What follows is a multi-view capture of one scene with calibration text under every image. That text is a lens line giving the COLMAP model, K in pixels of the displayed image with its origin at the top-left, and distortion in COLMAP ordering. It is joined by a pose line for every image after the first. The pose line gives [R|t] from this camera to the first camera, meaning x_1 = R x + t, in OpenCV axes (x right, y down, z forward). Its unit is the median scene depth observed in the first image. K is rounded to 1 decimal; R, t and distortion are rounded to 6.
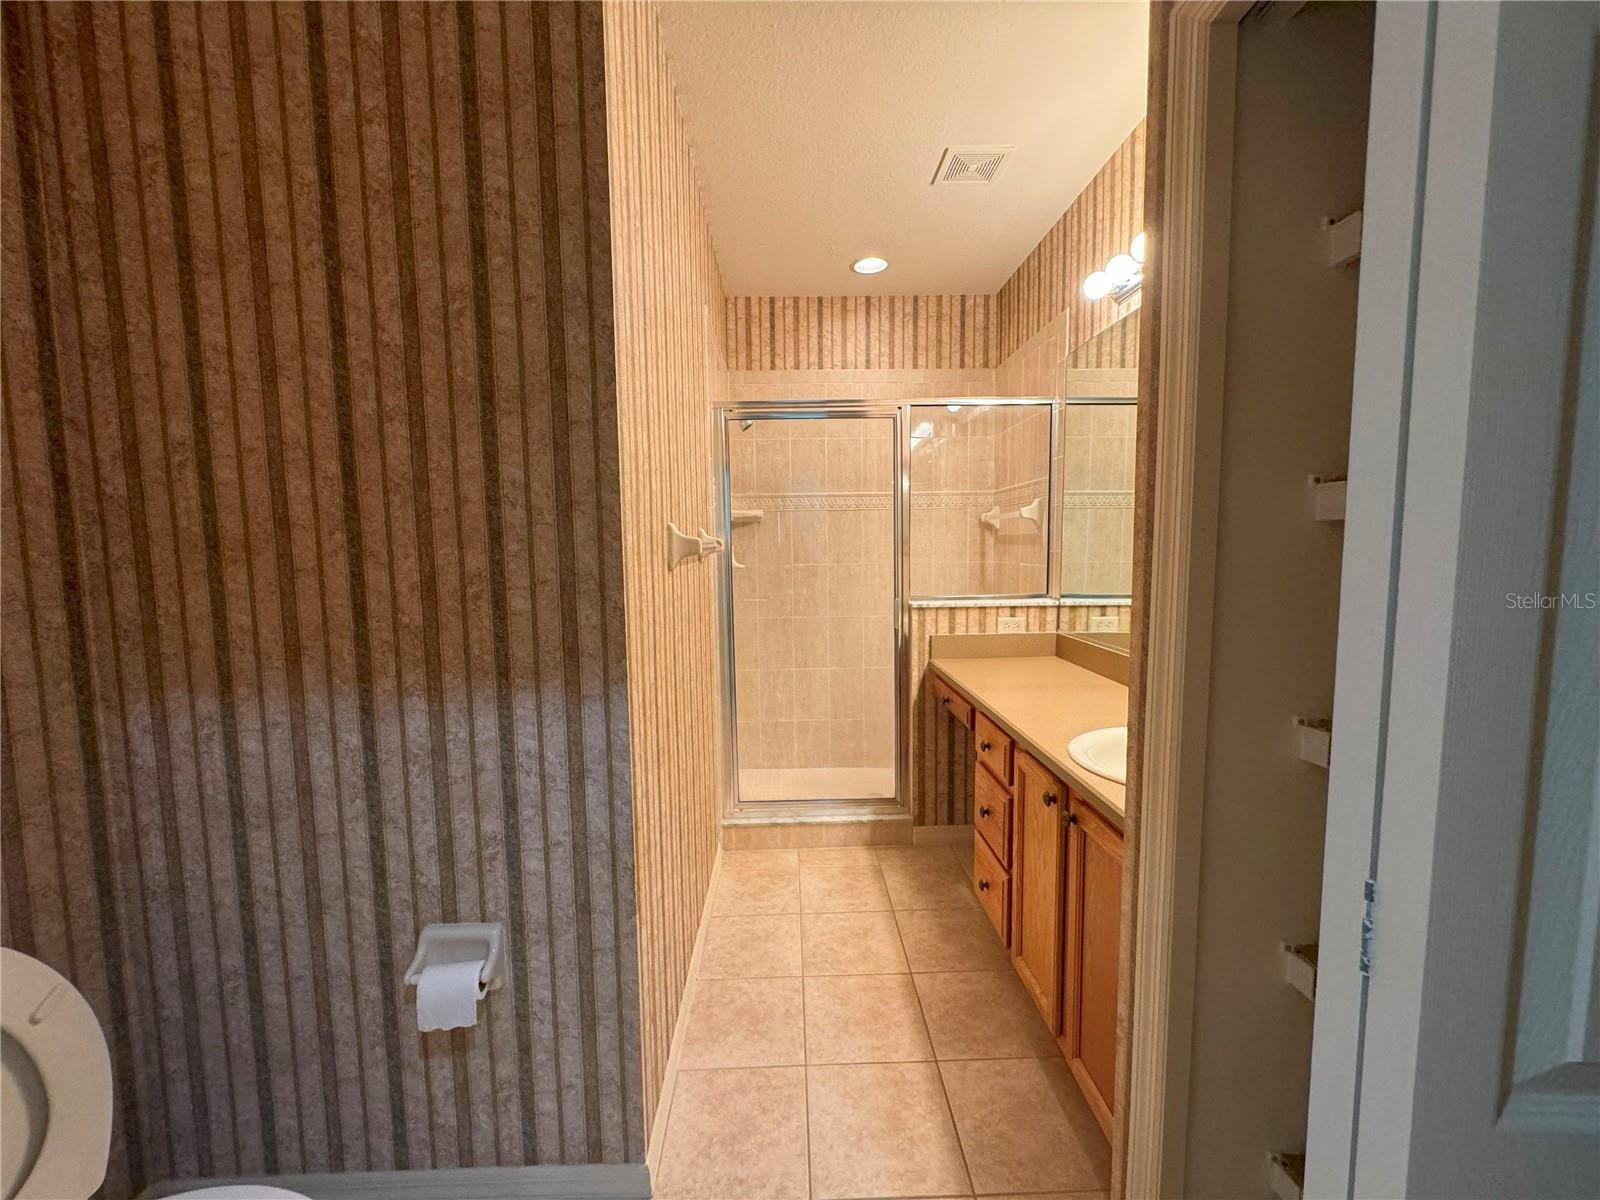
lens RADIAL K [[633.8, 0, 800.6], [0, 633.8, 598.9], [0, 0, 1]] dist [0.000028, -0.000768]
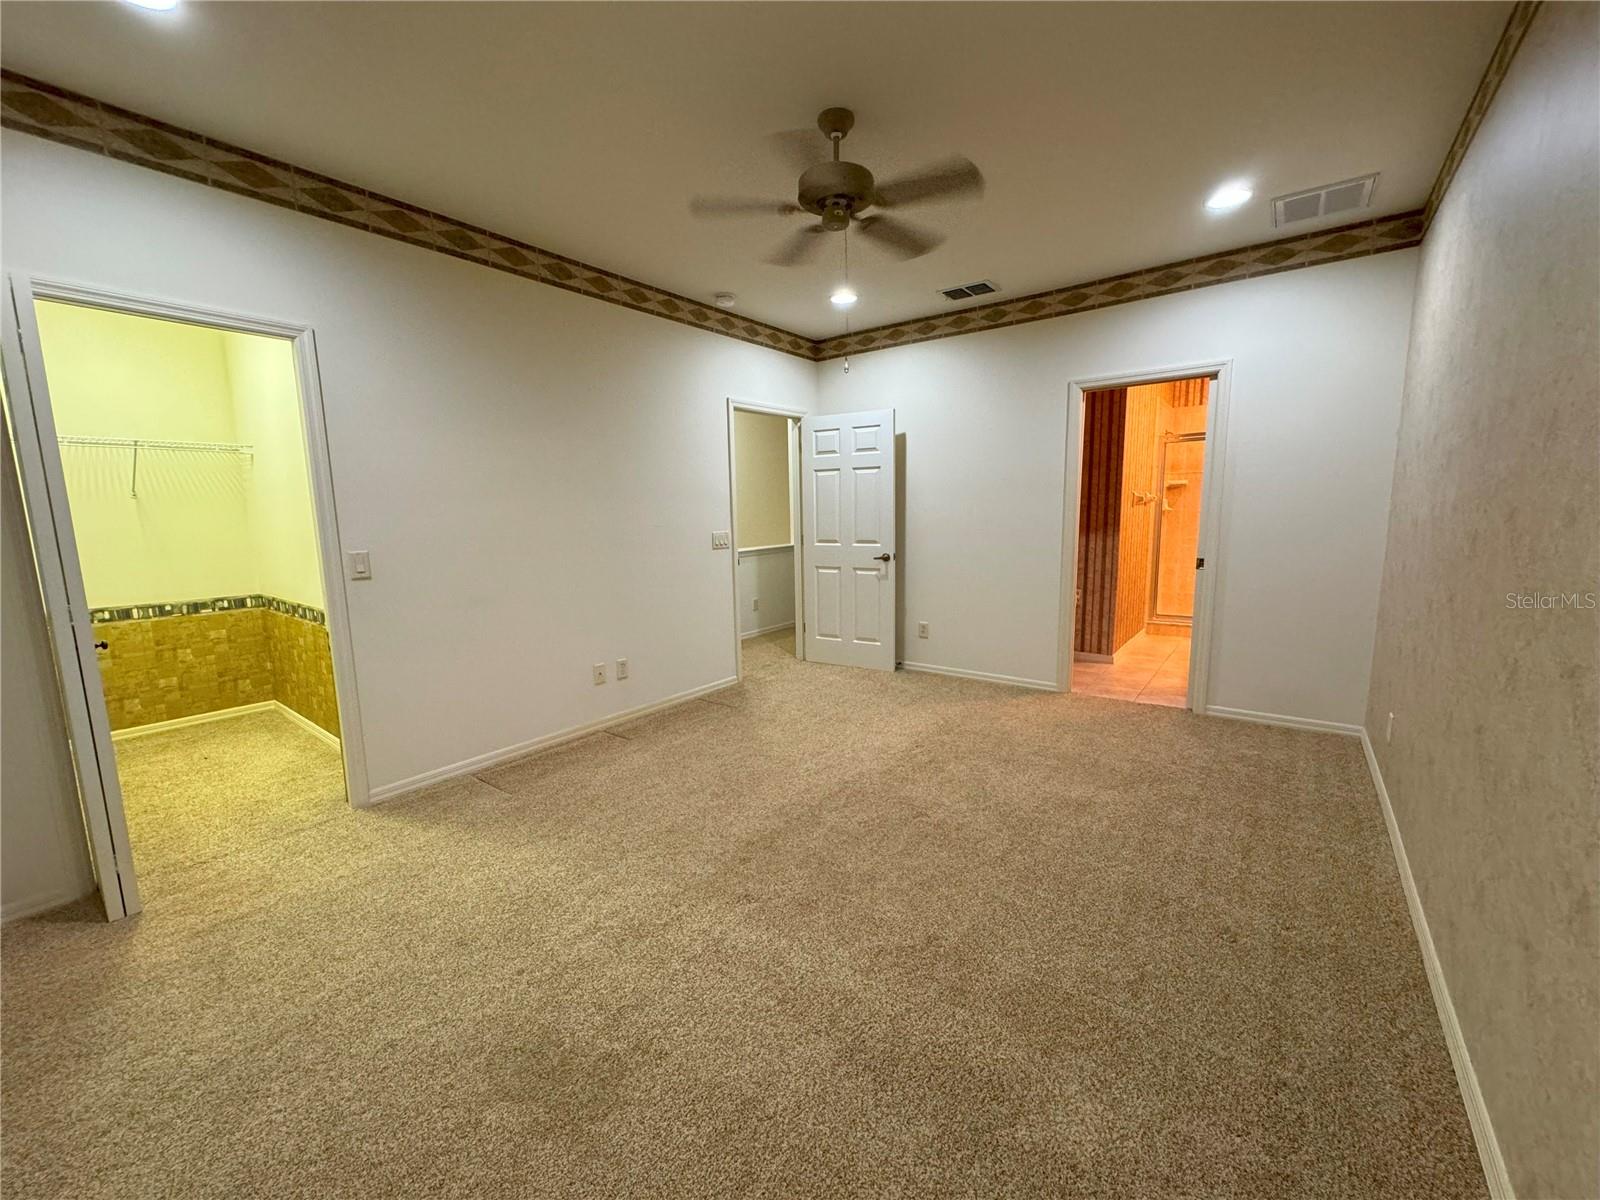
lens RADIAL K [[633.8, 0, 799.9], [0, 633.8, 601.7], [0, 0, 1]] dist [0.000028, -0.000768]
pose [[0.780614, 0.089667, -0.618548, 0.313180], [-0.045874, 0.995206, 0.086374, 0.145219], [0.623328, -0.039050, 0.780985, -1.590297]]
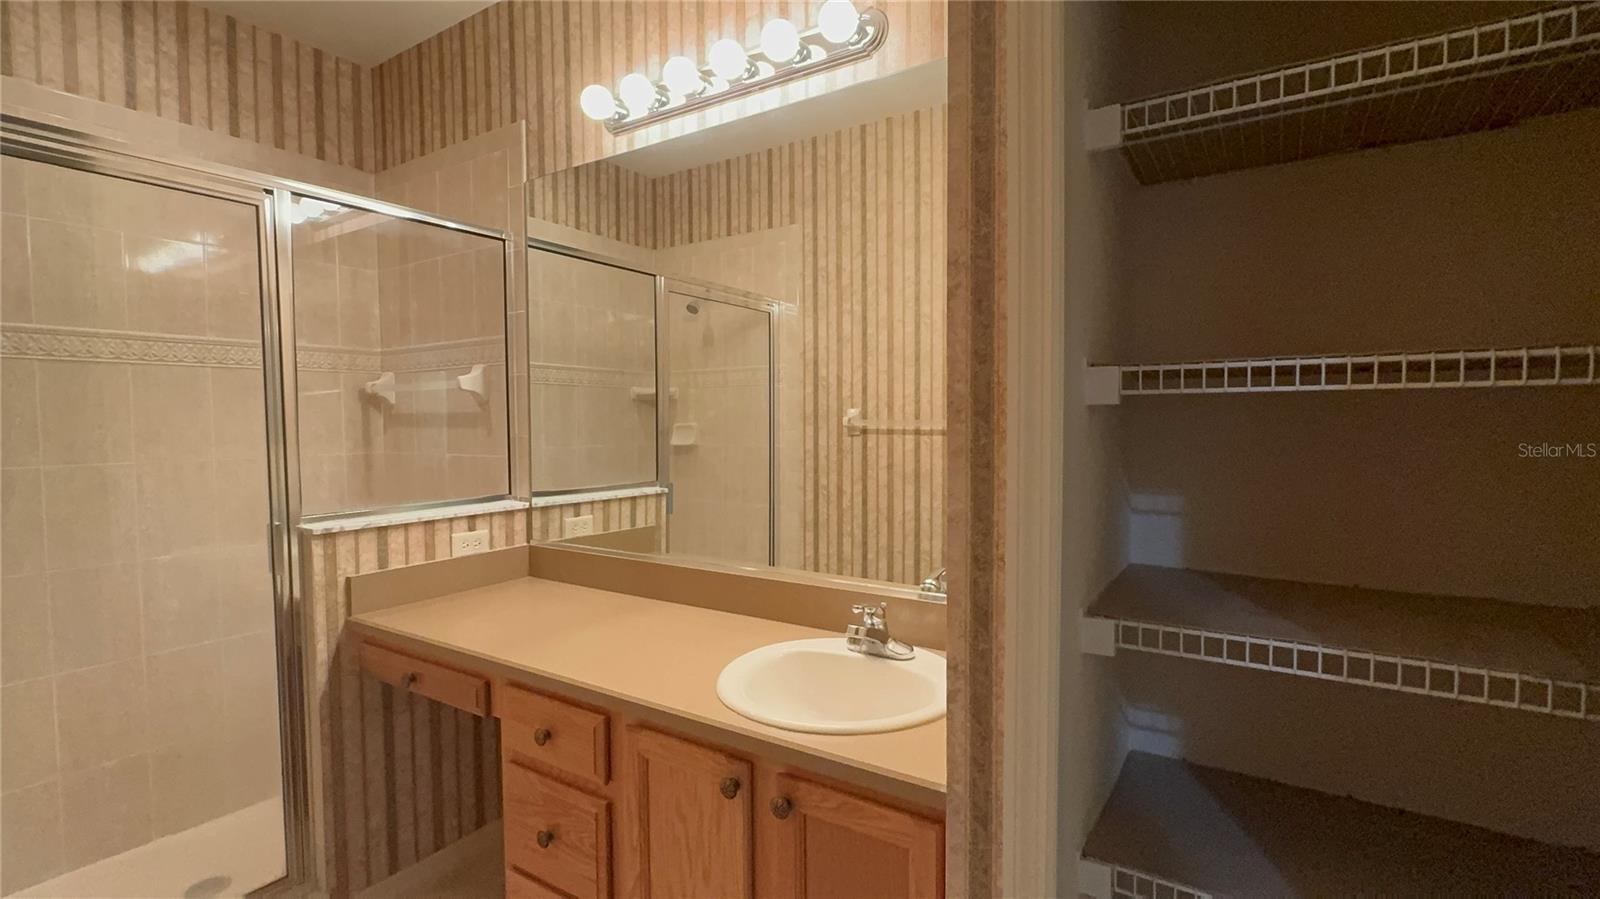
lens RADIAL K [[725.6, 0, 799.7], [0, 725.6, 451.2], [0, 0, 1]] dist [0.000717, 0.000302]
pose [[0.569424, -0.028714, 0.821542, -0.115847], [0.070441, 0.997418, -0.013962, -0.022339], [-0.819020, 0.065821, 0.569977, 0.240249]]
